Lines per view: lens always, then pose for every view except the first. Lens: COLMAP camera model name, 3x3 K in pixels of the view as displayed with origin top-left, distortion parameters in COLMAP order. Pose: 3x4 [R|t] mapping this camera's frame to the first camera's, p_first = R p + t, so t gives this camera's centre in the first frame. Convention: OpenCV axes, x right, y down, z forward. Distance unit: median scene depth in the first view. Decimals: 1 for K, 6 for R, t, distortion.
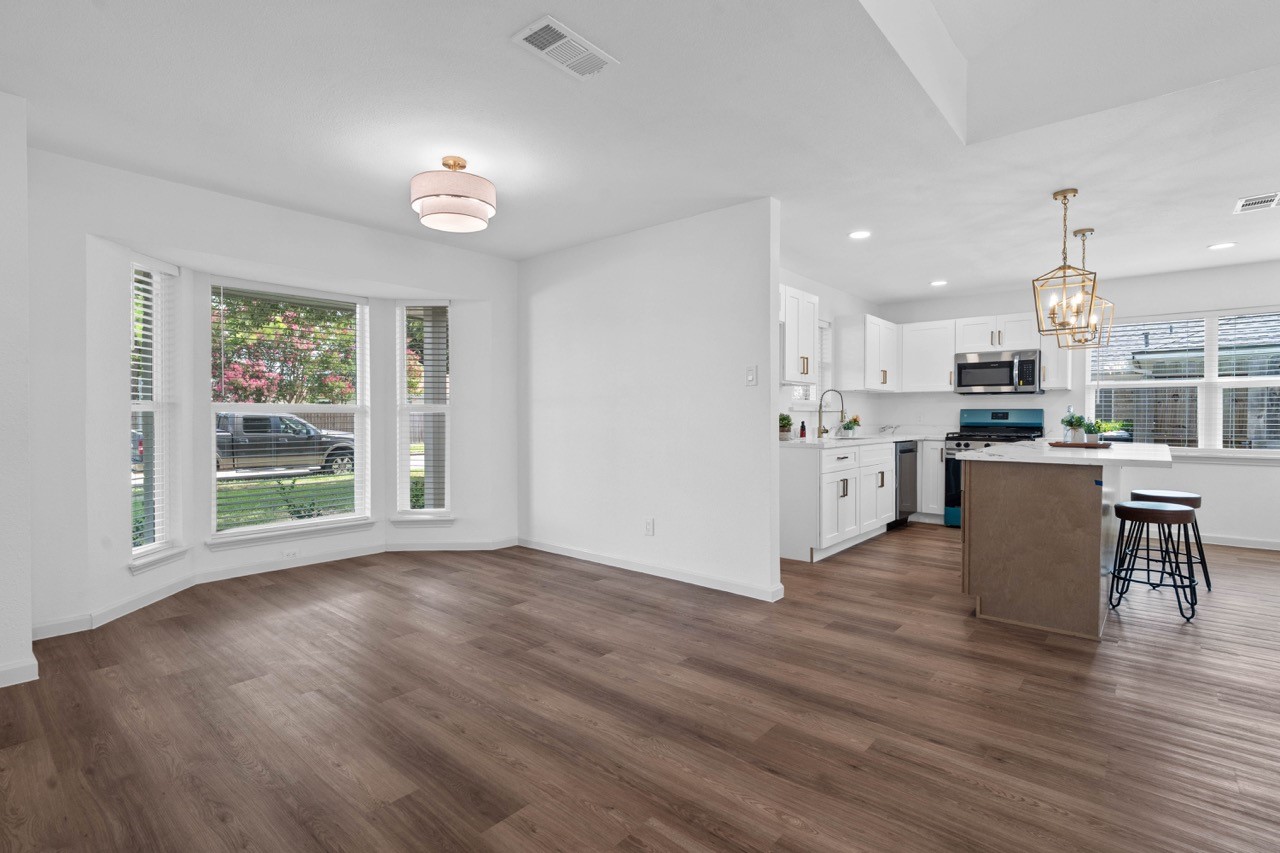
lens RADIAL K [[609.8, 0, 642.5], [0, 609.8, 422.8], [0, 0, 1]] dist [-0.008215, -0.000255]
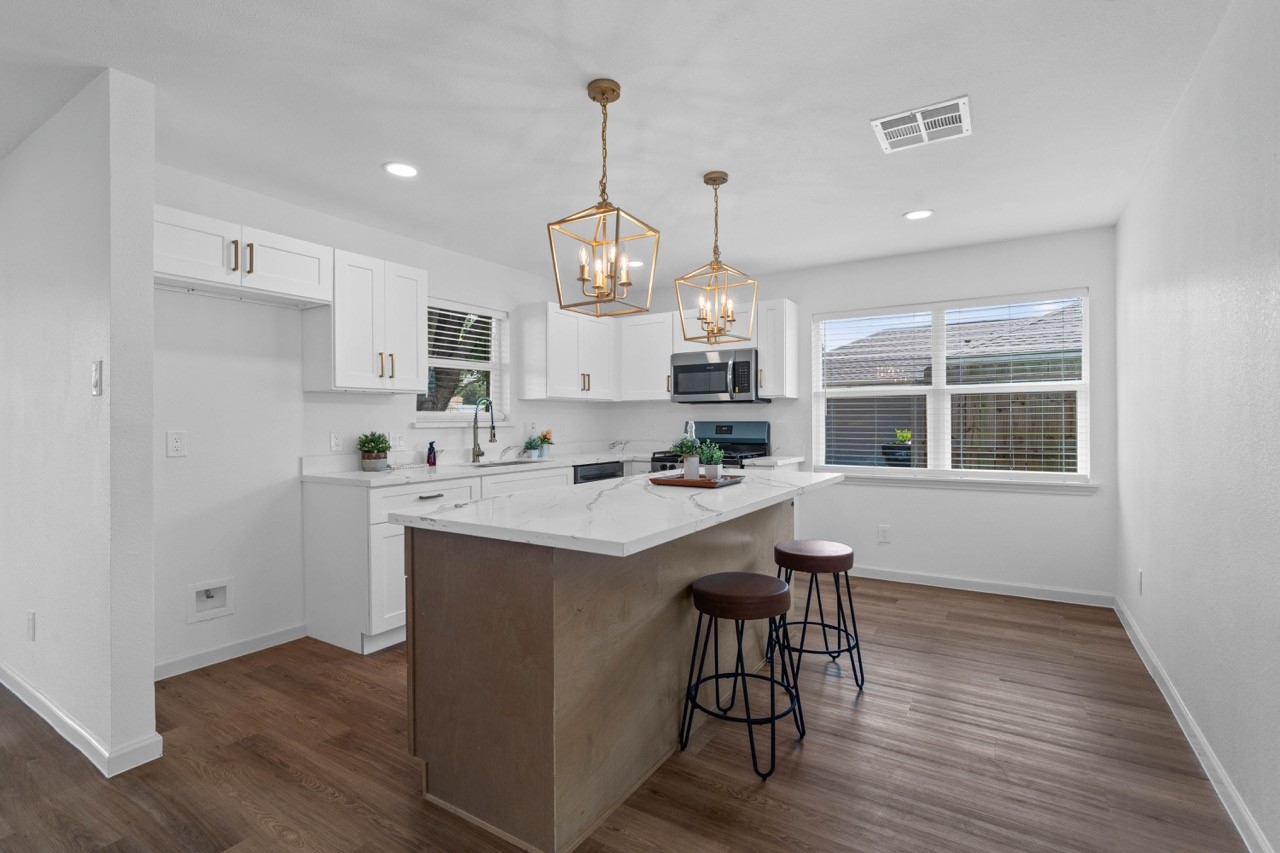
lens RADIAL K [[602.7, 0, 637.9], [0, 602.7, 420.1], [0, 0, 1]] dist [-0.004112, -0.000356]
pose [[0.989626, -0.006820, 0.143504, 0.416647], [0.008681, 0.999886, -0.012340, -0.018296], [-0.143404, 0.013458, 0.989573, 0.247875]]
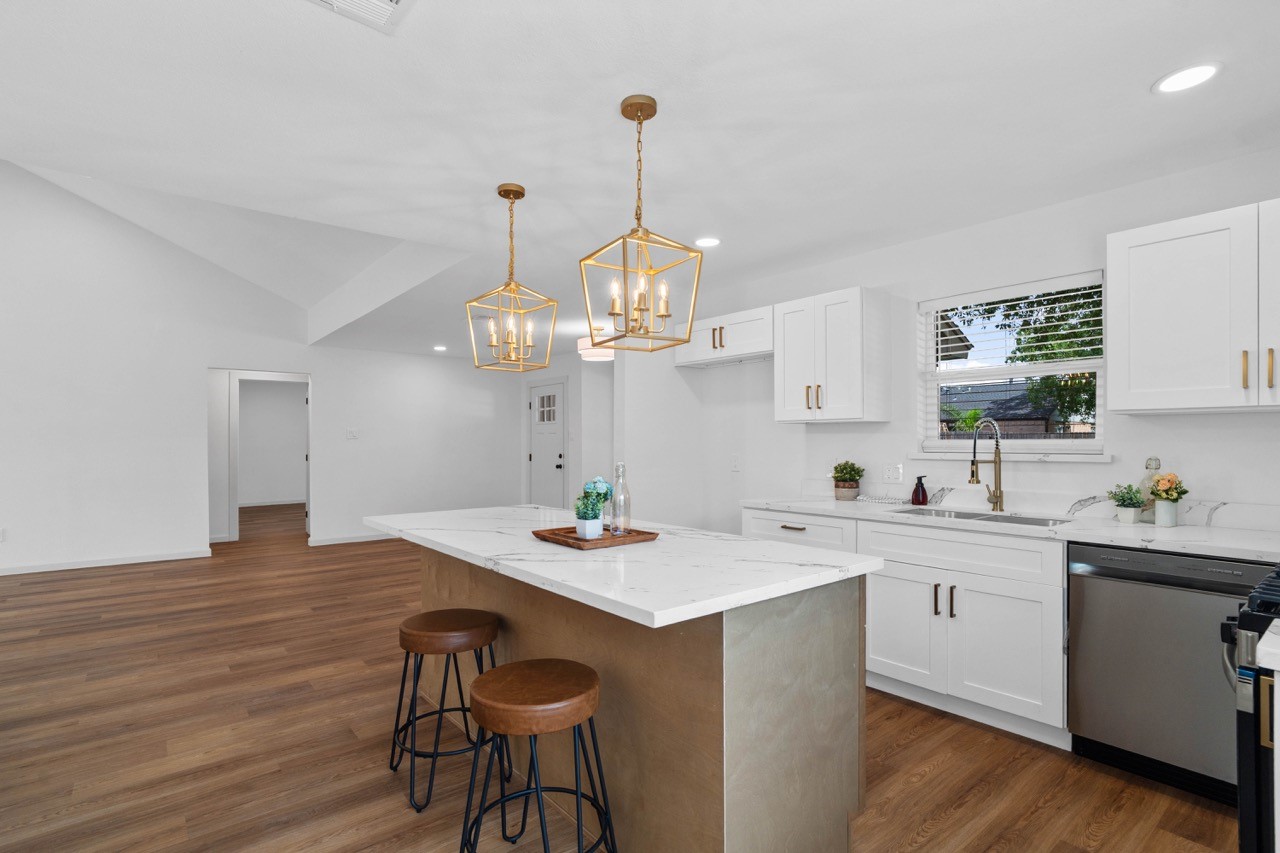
lens RADIAL K [[614.2, 0, 638.6], [0, 614.2, 435.0], [0, 0, 1]] dist [-0.005286, -0.000485]
pose [[-0.169764, -0.008948, -0.985444, 0.945756], [-0.009423, 0.999928, -0.007456, -0.037888], [0.985440, 0.008020, -0.169836, 0.847540]]
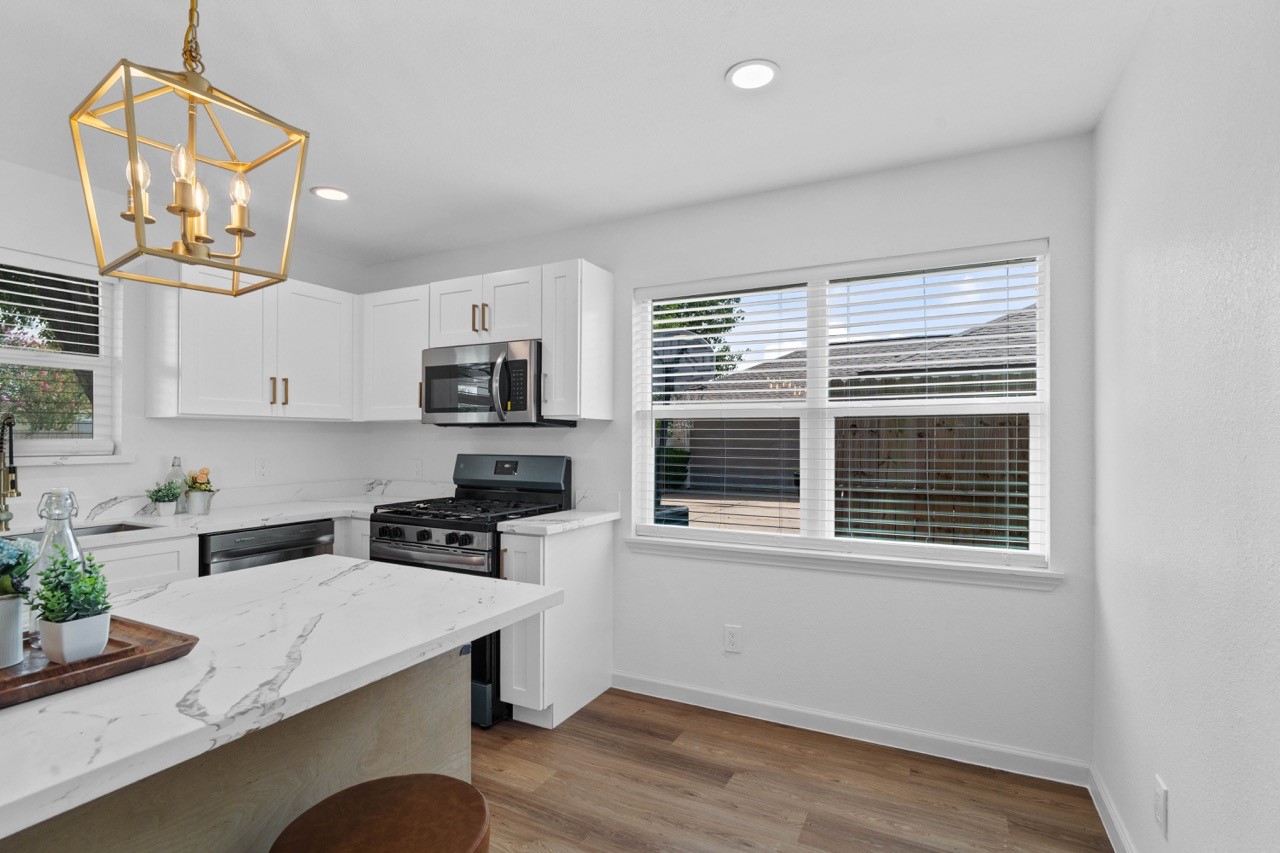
lens RADIAL K [[614.2, 0, 638.6], [0, 614.2, 435.0], [0, 0, 1]] dist [-0.005286, -0.000485]
pose [[0.973934, 0.000709, 0.226832, 0.676351], [0.003048, 0.999864, -0.016213, -0.036111], [-0.226812, 0.016481, 0.973799, 0.529204]]
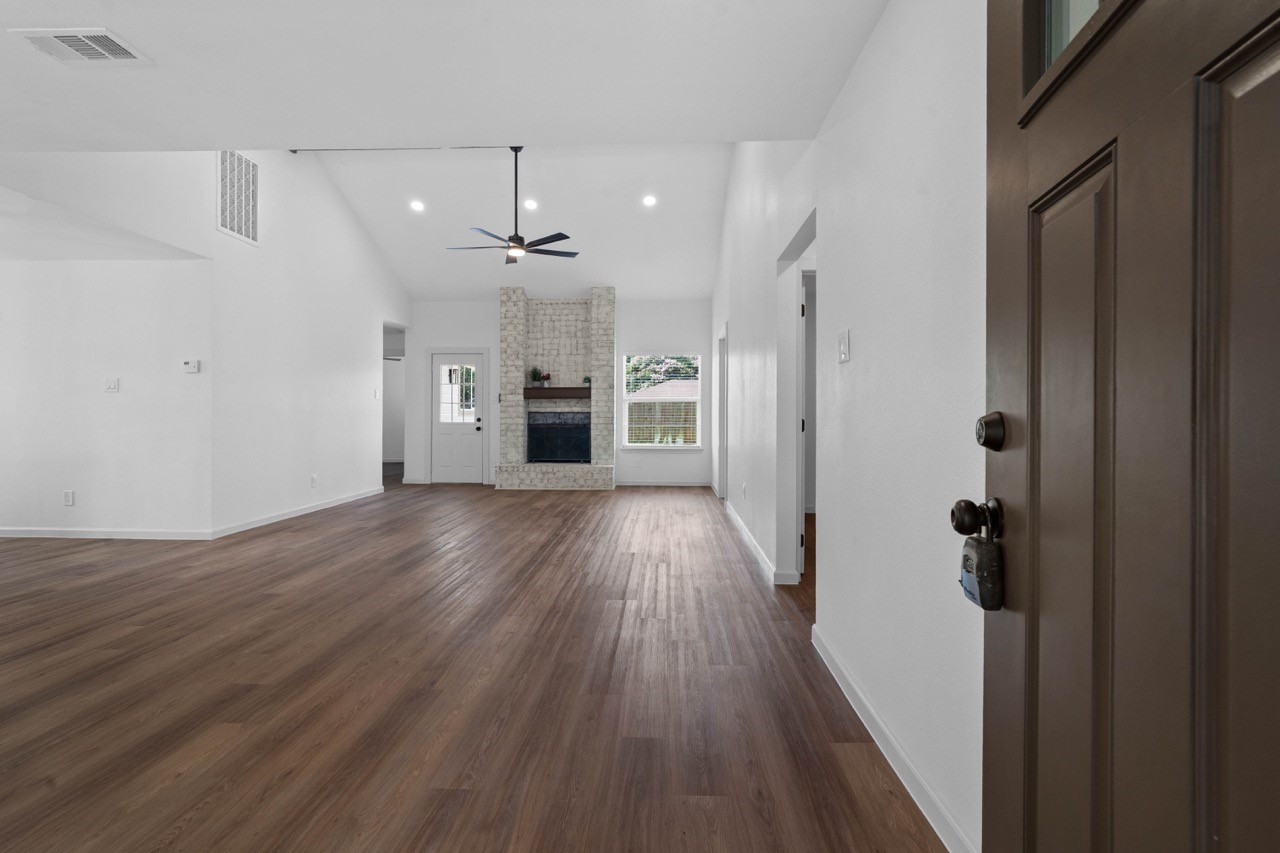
lens RADIAL K [[614.2, 0, 638.6], [0, 614.2, 435.0], [0, 0, 1]] dist [-0.005286, -0.000485]
pose [[-0.616440, -0.029649, 0.786843, -0.660565], [0.003365, 0.999183, 0.040286, 0.001550], [-0.787394, 0.027481, -0.615837, 0.398626]]
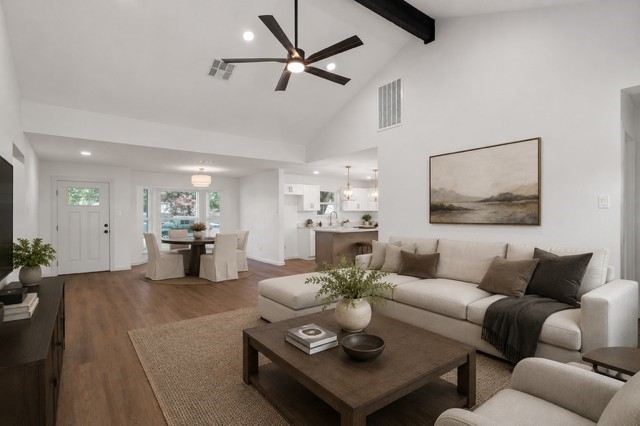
lens RADIAL K [[304.9, 0, 321.2], [0, 304.9, 211.2], [0, 0, 1]] dist [-0.008215, -0.000255]
pose [[0.985285, -0.010965, -0.170567, 0.574265], [0.007249, 0.999723, -0.022392, -0.020194], [0.170765, 0.020826, 0.985092, -0.700302]]
